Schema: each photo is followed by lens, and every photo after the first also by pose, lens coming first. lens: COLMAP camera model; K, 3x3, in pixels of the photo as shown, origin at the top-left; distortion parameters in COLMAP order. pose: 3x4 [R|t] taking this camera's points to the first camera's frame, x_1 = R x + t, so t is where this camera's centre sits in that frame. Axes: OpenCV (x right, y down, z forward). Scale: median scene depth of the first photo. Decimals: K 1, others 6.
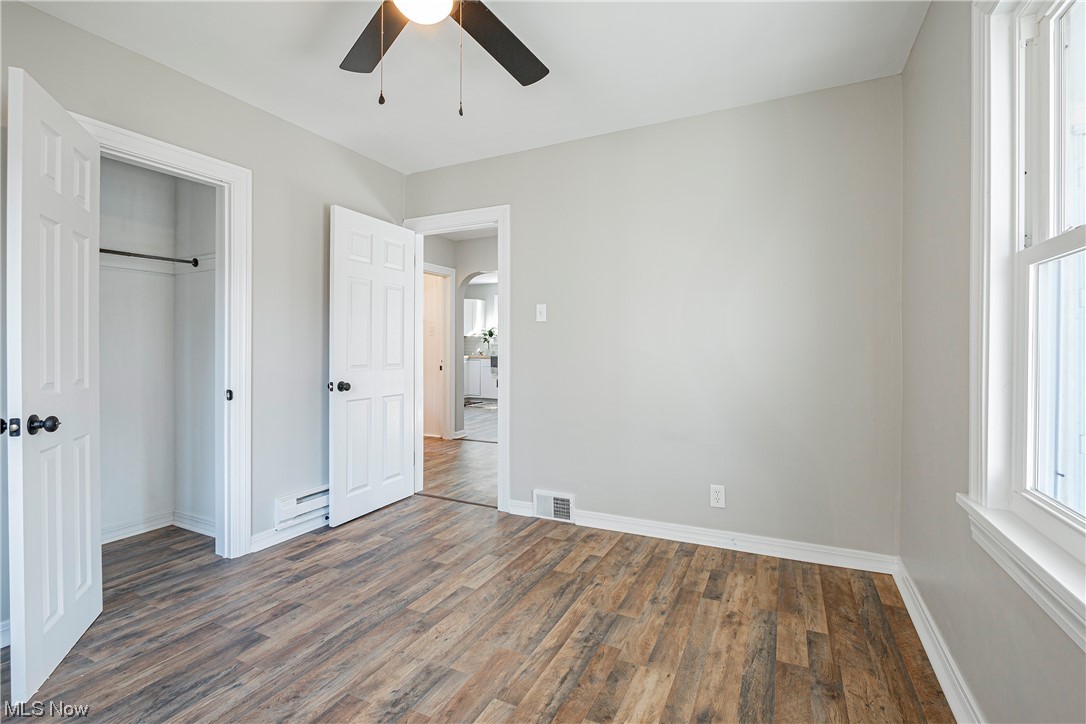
lens RADIAL K [[499.5, 0, 542.9], [0, 499.5, 352.2], [0, 0, 1]] dist [-0.016665, 0.001867]
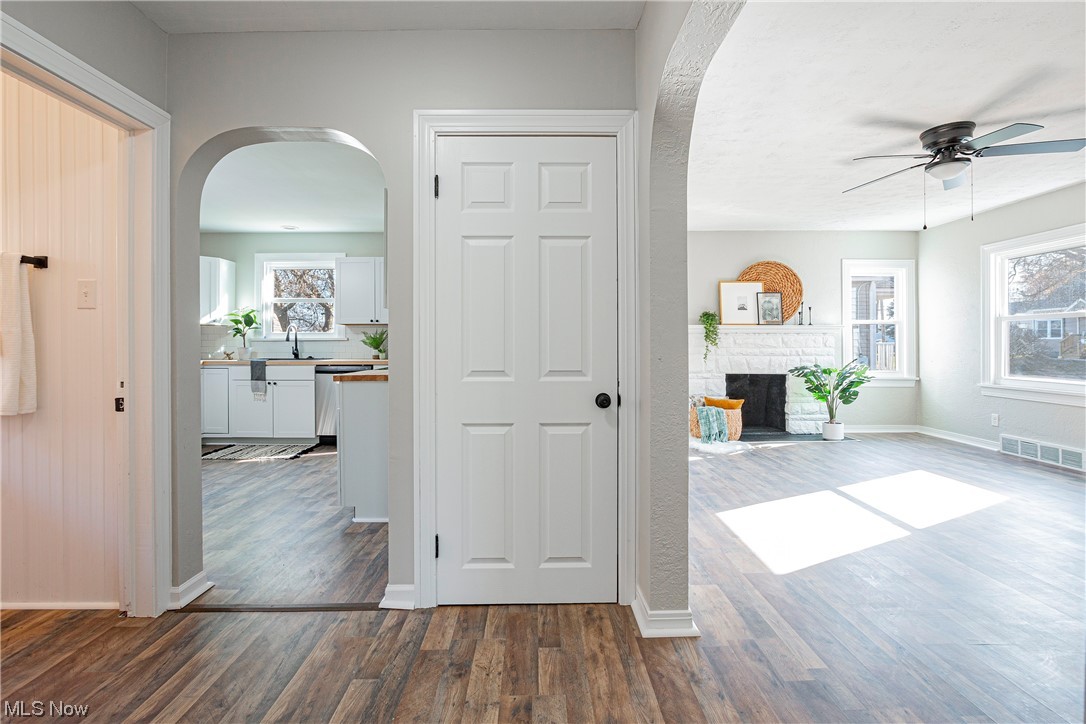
lens RADIAL K [[499.5, 0, 541.9], [0, 499.5, 349.6], [0, 0, 1]] dist [-0.016665, 0.001867]
pose [[0.895466, -0.007899, 0.445059, -0.059329], [0.009012, 0.999959, -0.000385, -0.001011], [-0.445038, 0.004356, 0.895501, 0.358577]]
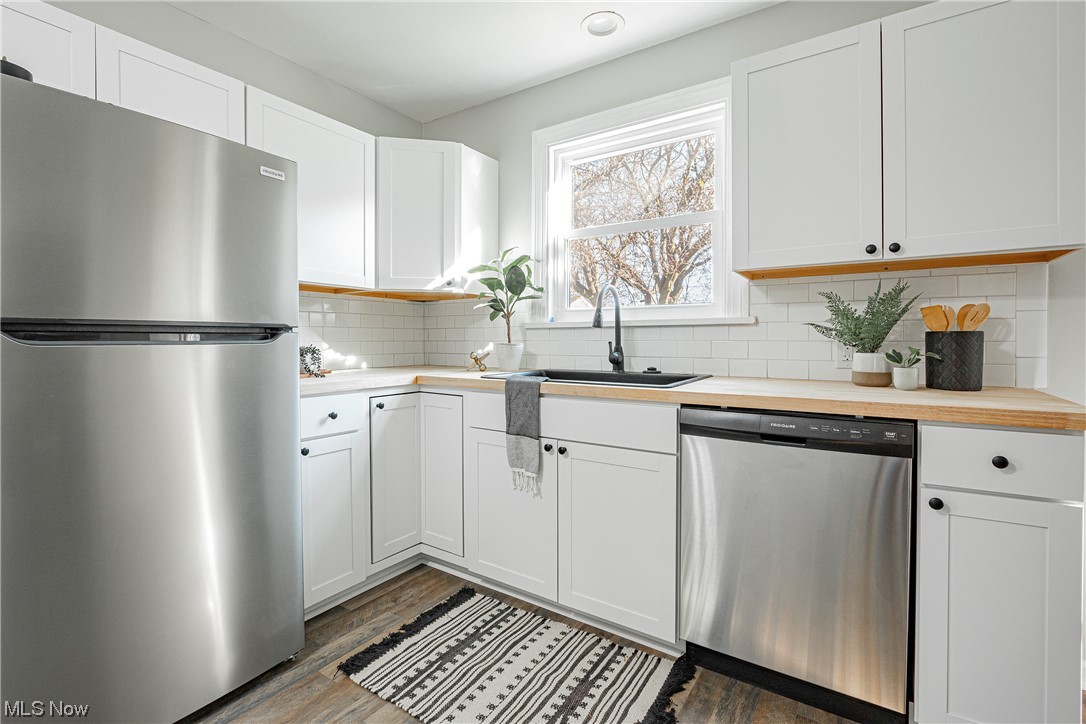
lens RADIAL K [[499.5, 0, 539.6], [0, 499.5, 344.7], [0, 0, 1]] dist [-0.016665, 0.001867]
pose [[0.990371, -0.003814, -0.138383, -0.060526], [0.004727, 0.999969, 0.006265, -0.004615], [0.138355, -0.006859, 0.990359, 0.593210]]
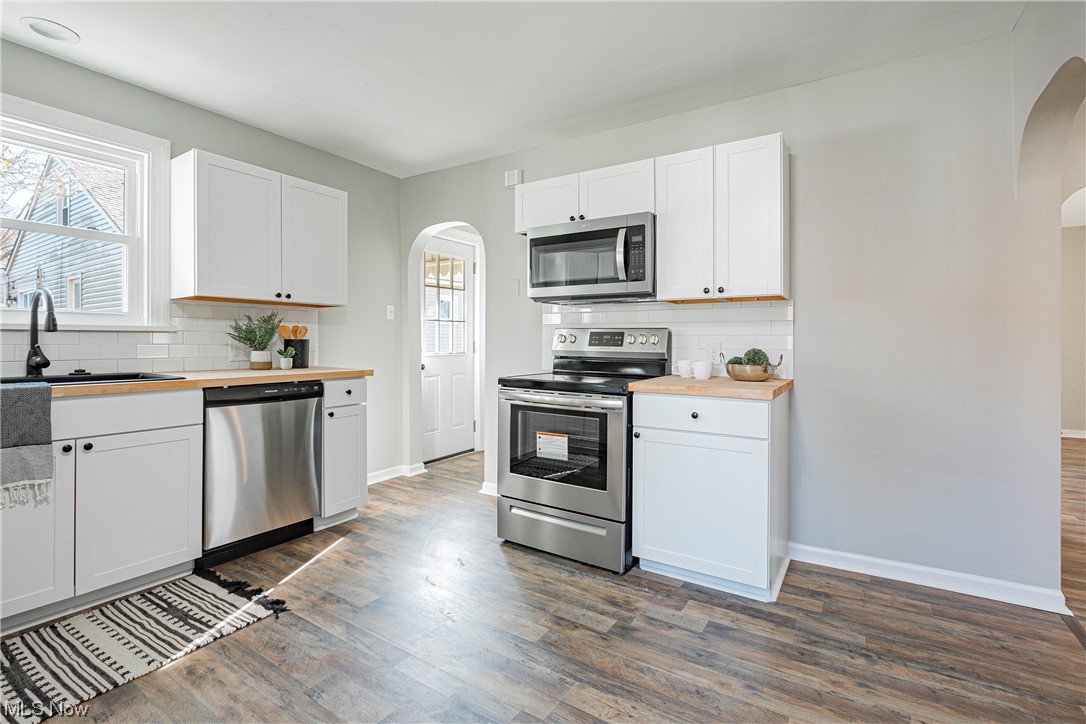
lens RADIAL K [[499.5, 0, 544.0], [0, 499.5, 345.4], [0, 0, 1]] dist [-0.016665, 0.001867]
pose [[0.114526, -0.010759, 0.993362, -0.166053], [0.001787, 0.999942, 0.010624, -0.005578], [-0.993419, 0.000558, 0.114539, 0.582594]]
